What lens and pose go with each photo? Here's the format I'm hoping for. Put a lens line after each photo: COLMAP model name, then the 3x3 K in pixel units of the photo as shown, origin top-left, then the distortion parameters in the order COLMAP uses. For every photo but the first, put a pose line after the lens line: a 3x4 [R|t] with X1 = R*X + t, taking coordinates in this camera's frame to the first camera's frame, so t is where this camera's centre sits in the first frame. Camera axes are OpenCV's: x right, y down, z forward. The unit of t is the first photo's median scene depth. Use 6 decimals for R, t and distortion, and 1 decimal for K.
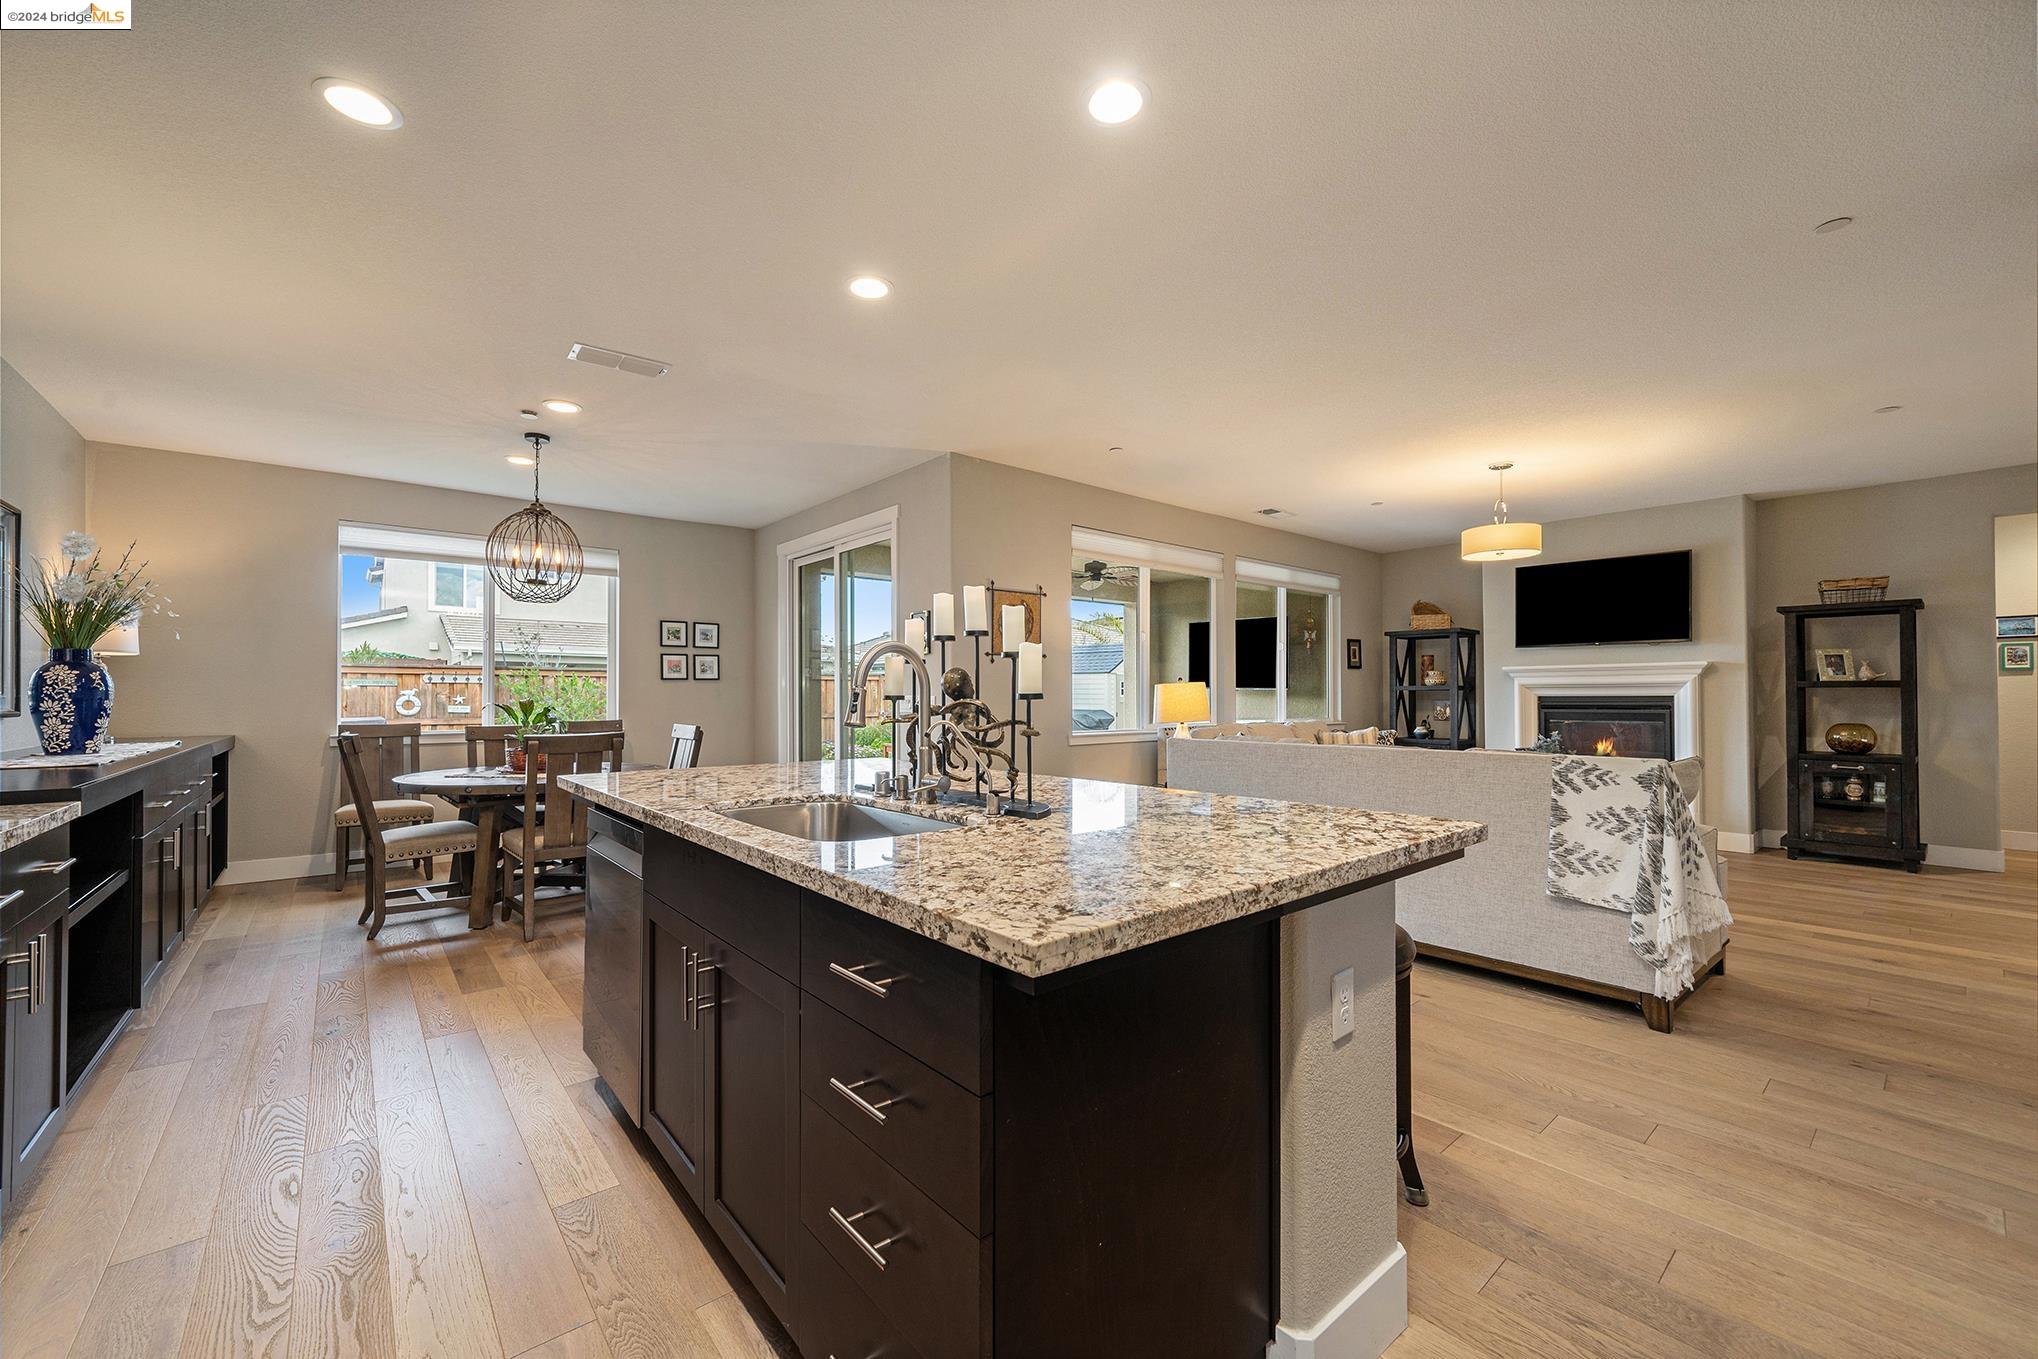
lens RADIAL K [[809.8, 0, 1024.4], [0, 809.8, 682.6], [0, 0, 1]] dist [-0.009638, 0.000226]
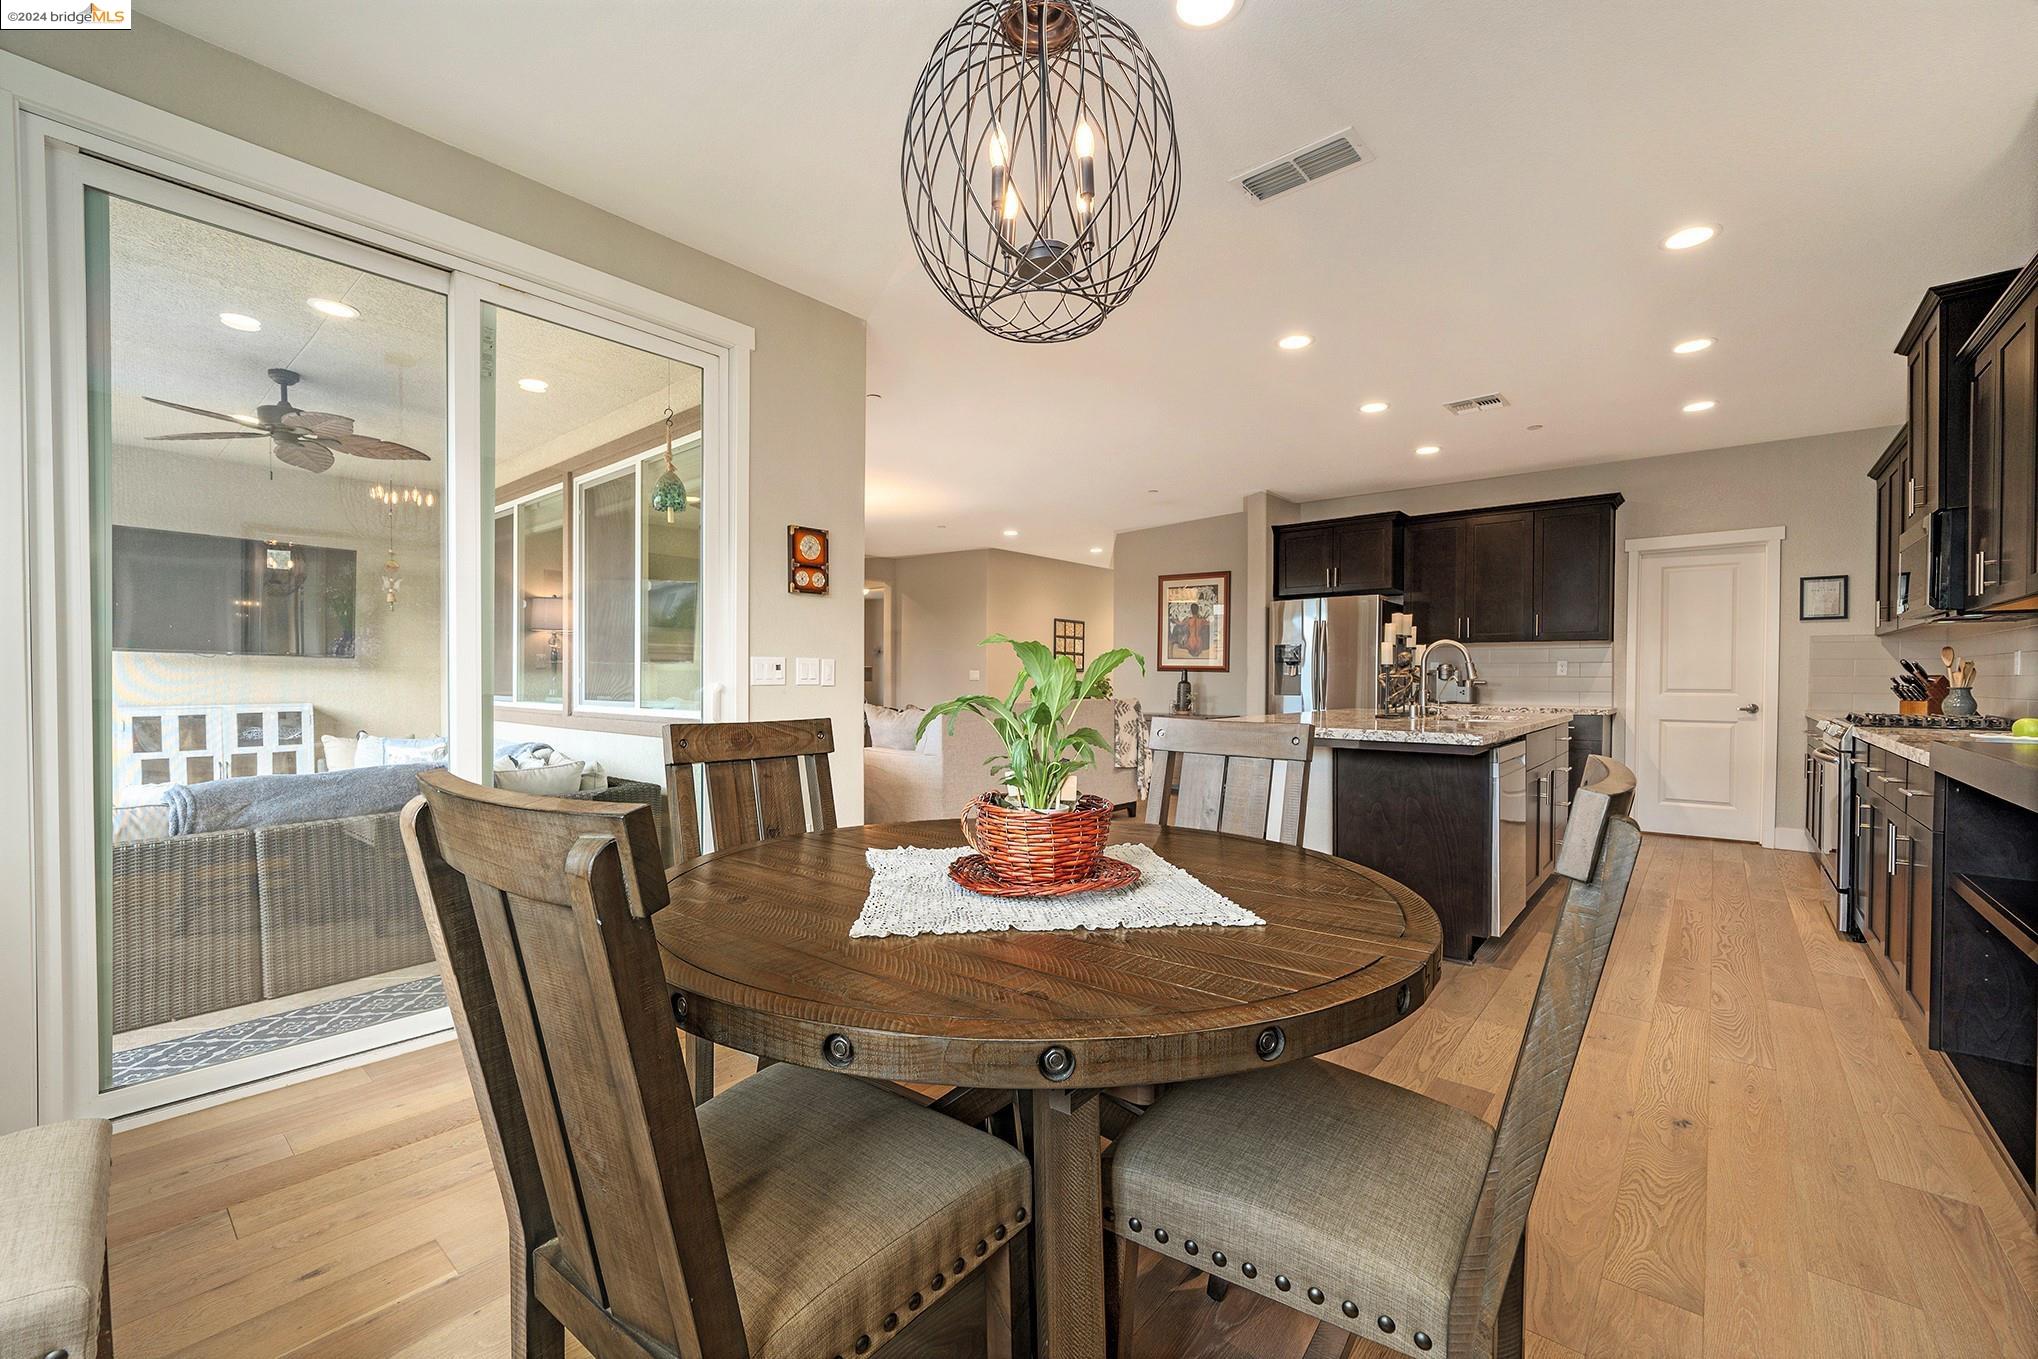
lens RADIAL K [[840.4, 0, 1045.5], [0, 840.4, 687.9], [0, 0, 1]] dist [0.000508, 0.000111]
pose [[-0.192040, -0.008346, 0.981352, -0.716225], [-0.017679, 0.999831, 0.005044, 0.028830], [-0.981228, -0.016381, -0.192155, 0.820233]]
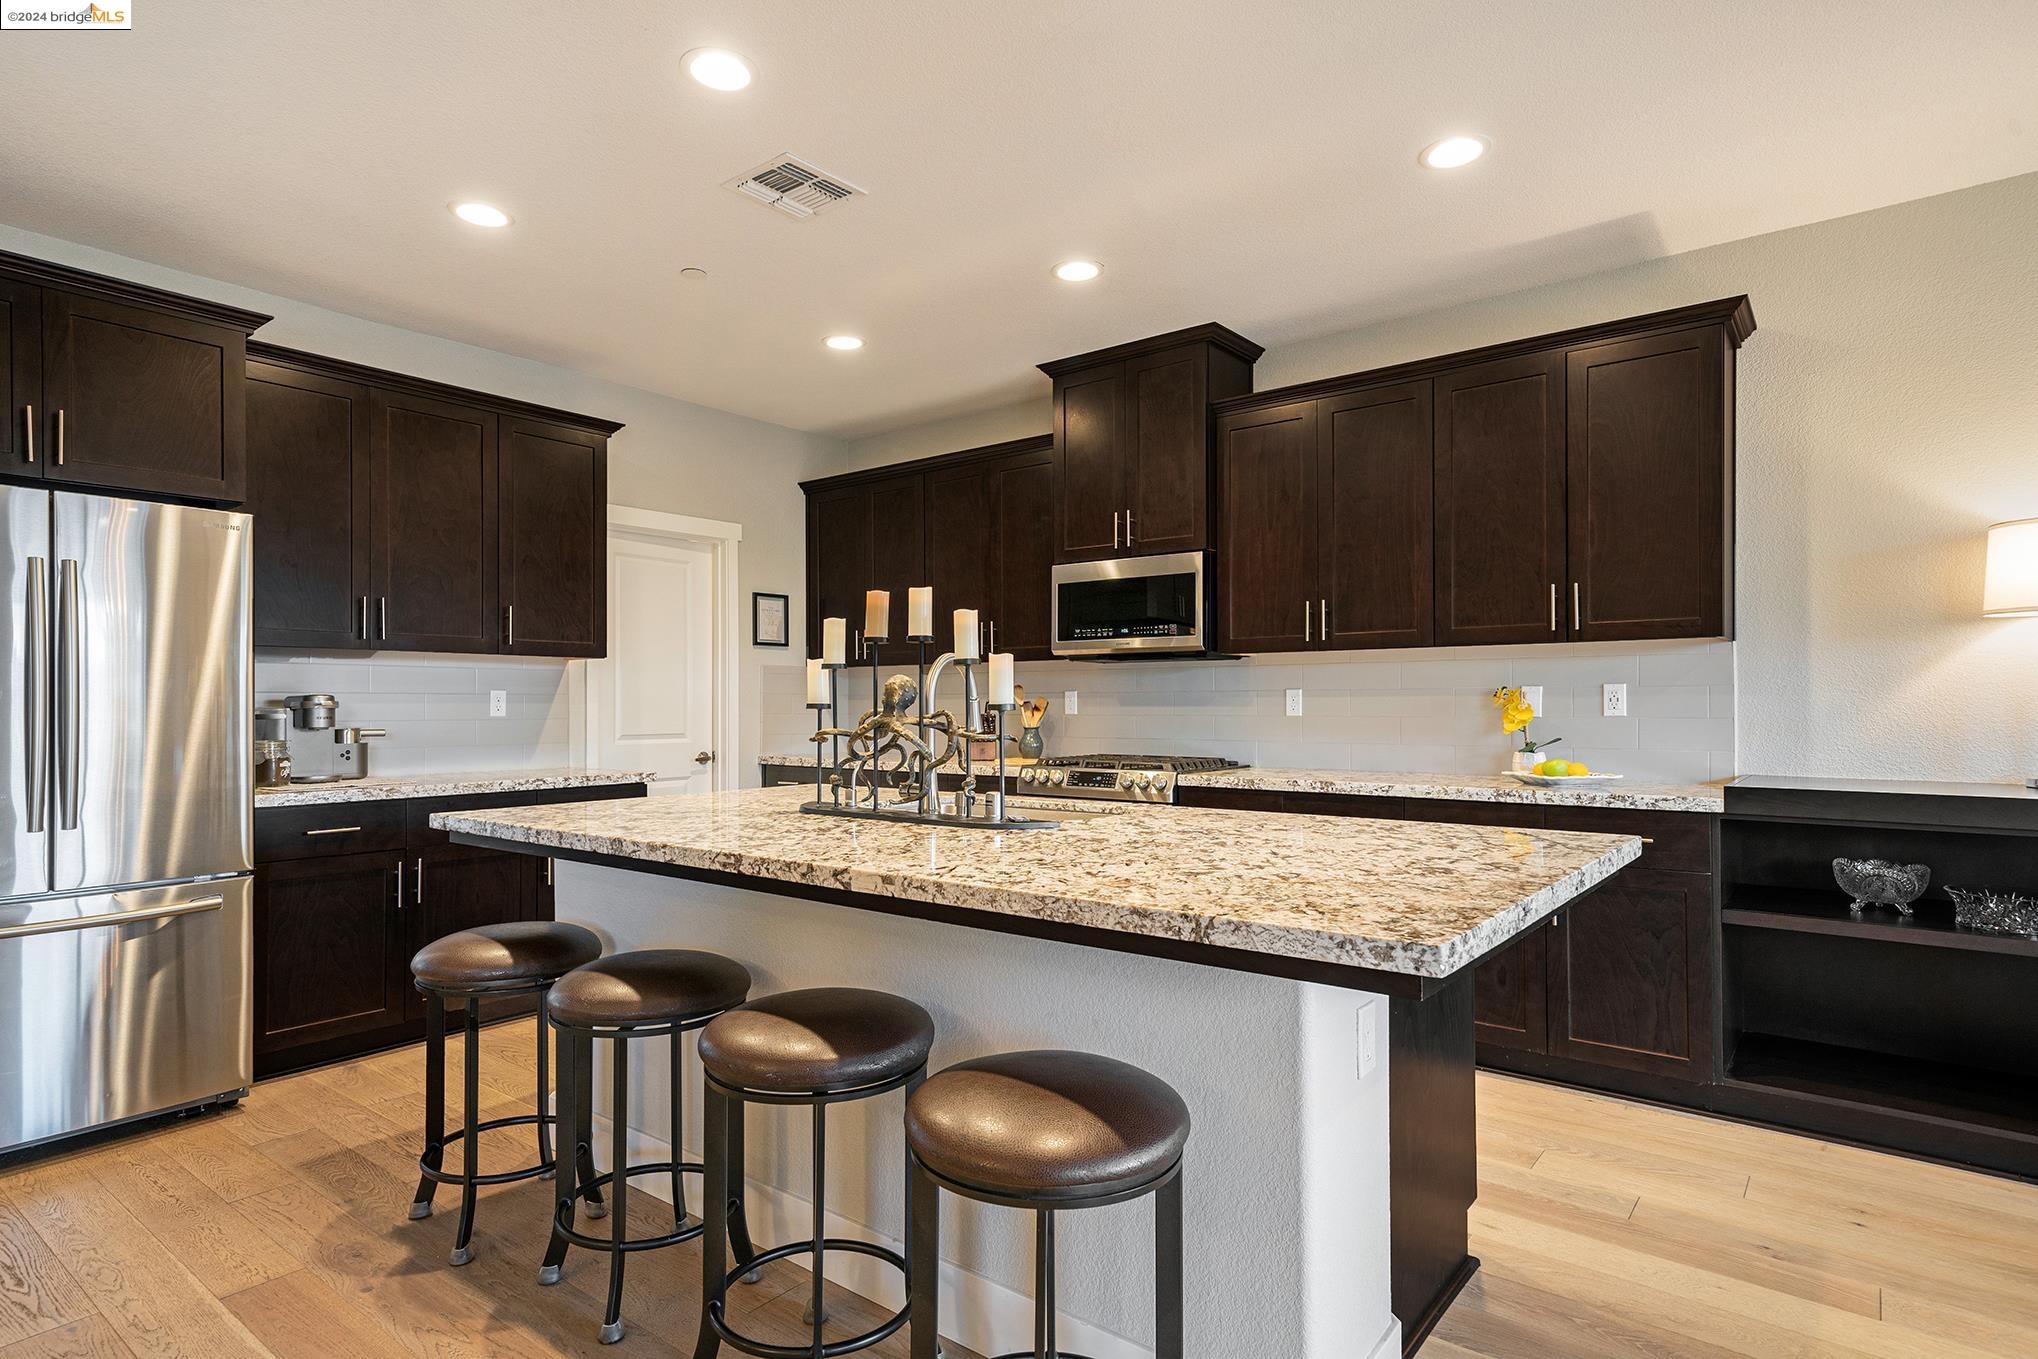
lens RADIAL K [[1071.2, 0, 1020.6], [0, 1071.2, 690.6], [0, 0, 1]] dist [0.012441, -0.000482]
pose [[-0.981132, 0.003230, -0.193313, 0.007315], [0.008772, 0.999574, -0.027819, 0.011914], [0.193141, -0.028990, -0.980743, 0.789959]]
